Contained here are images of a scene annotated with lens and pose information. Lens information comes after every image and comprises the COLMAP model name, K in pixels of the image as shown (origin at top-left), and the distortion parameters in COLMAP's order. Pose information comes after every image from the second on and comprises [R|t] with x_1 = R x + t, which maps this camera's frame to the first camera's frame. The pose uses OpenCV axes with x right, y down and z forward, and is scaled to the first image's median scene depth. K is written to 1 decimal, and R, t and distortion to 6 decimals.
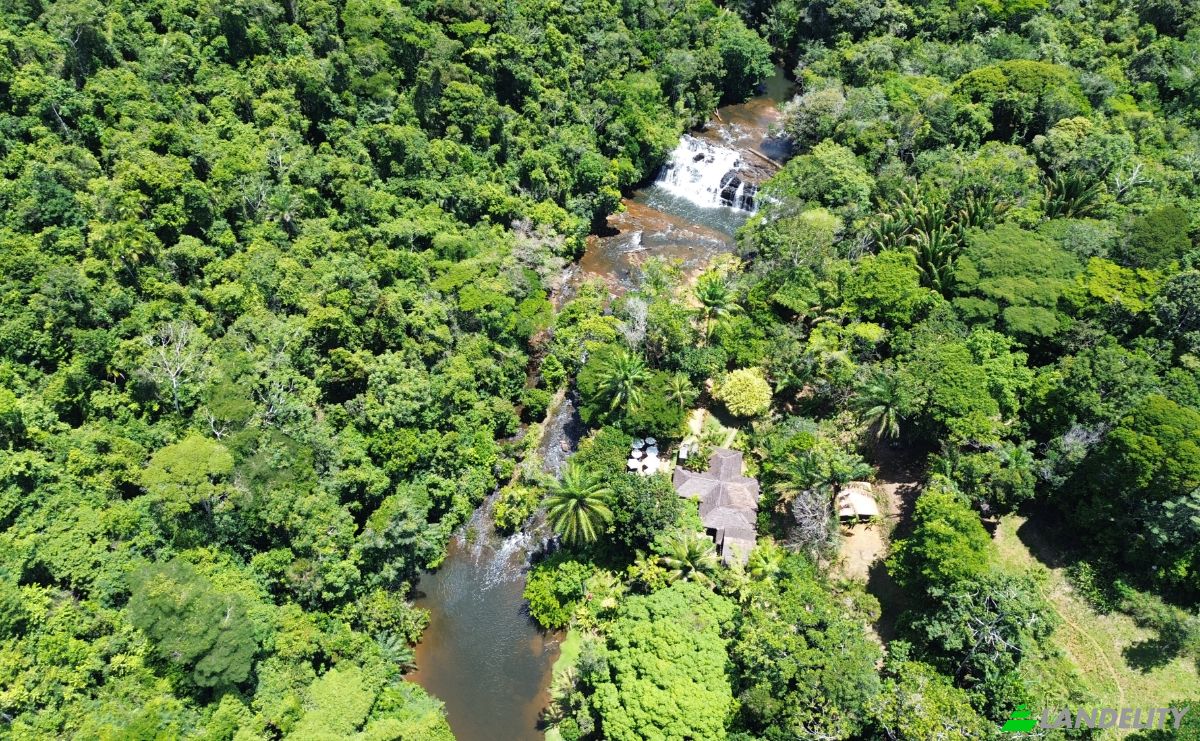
lens RADIAL K [[926.9, 0, 597.1], [0, 926.9, 364.1], [0, 0, 1]] dist [0.081515, -0.090553]
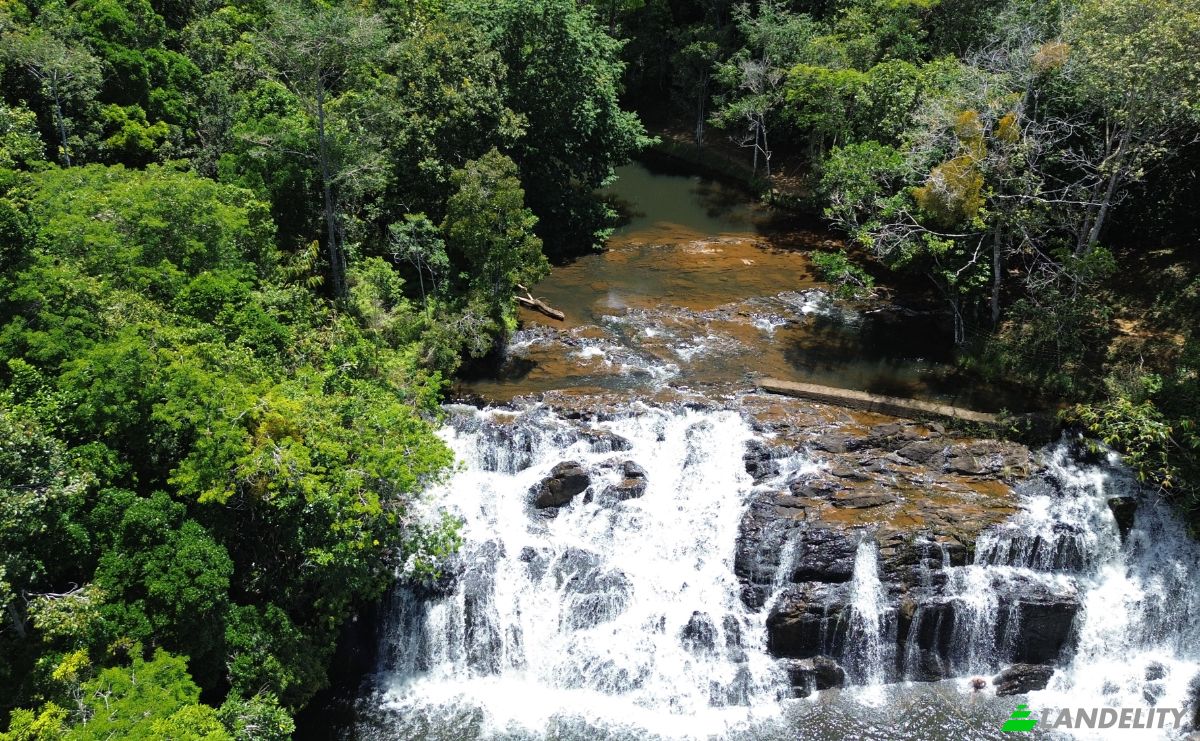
lens RADIAL K [[926.9, 0, 597.1], [0, 926.9, 364.1], [0, 0, 1]] dist [0.081515, -0.090553]
pose [[0.871025, -0.242891, 0.426988, 0.039981], [0.369208, 0.897049, -0.242875, -0.197330], [-0.324037, 0.369197, 0.871030, 0.826289]]
